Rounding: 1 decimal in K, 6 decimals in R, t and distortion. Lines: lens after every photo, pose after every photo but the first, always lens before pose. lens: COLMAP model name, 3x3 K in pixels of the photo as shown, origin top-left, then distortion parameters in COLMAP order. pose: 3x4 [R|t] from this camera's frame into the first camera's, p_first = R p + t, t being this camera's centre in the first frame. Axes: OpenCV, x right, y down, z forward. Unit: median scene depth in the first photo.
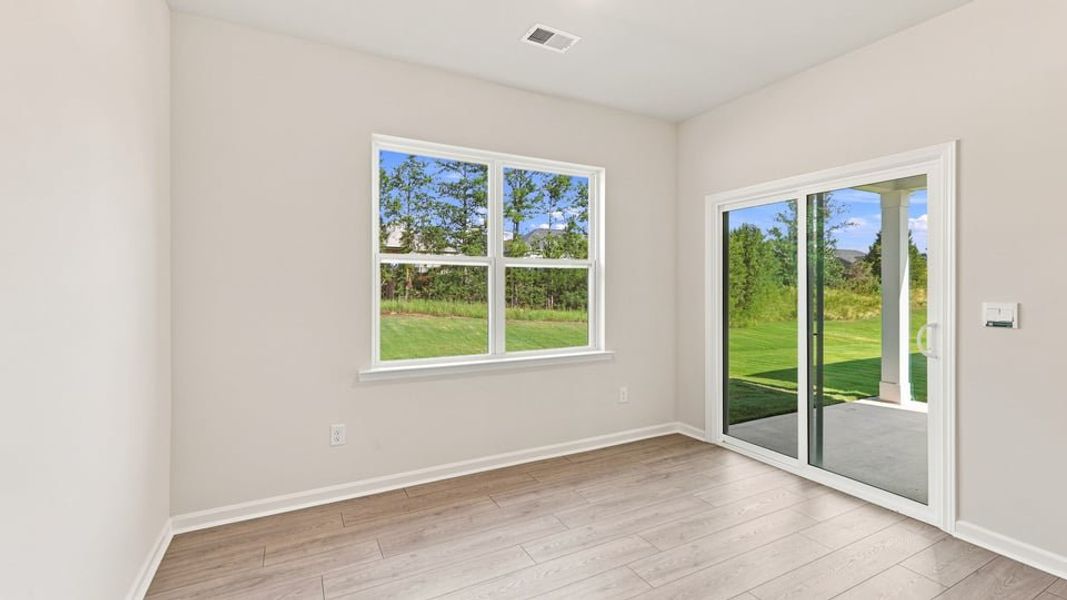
lens RADIAL K [[482.8, 0, 545.9], [0, 482.8, 288.6], [0, 0, 1]] dist [0.016179, -0.001102]
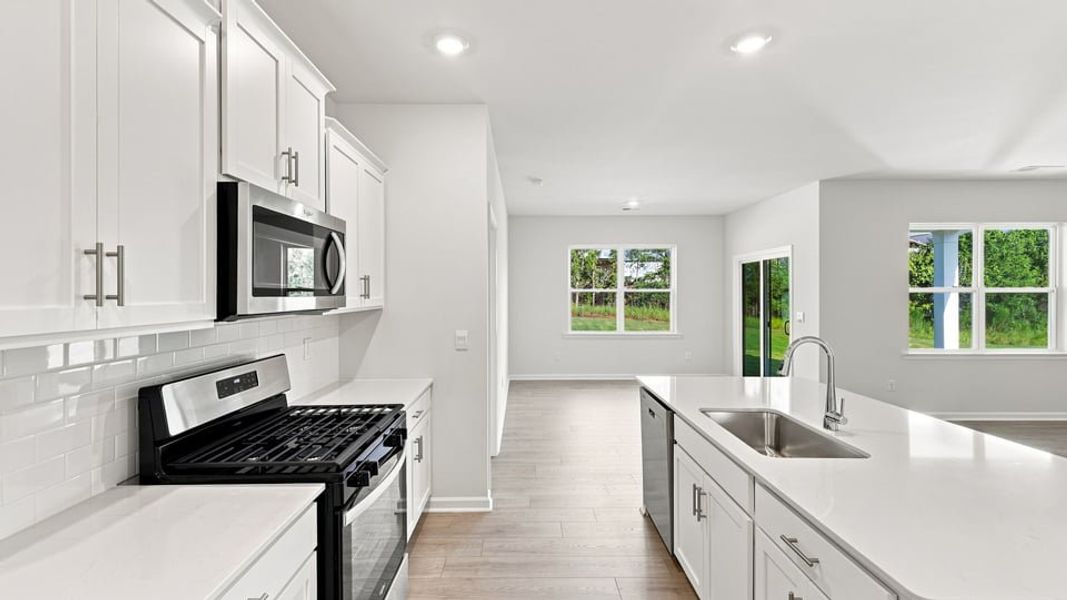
lens RADIAL K [[441.9, 0, 531.0], [0, 441.9, 294.8], [0, 0, 1]] dist [0.004747, 0.000335]
pose [[0.888383, 0.000083, -0.459103, 0.426969], [-0.001025, 0.999998, -0.001803, -0.028985], [0.459102, 0.002072, 0.888381, -0.932731]]
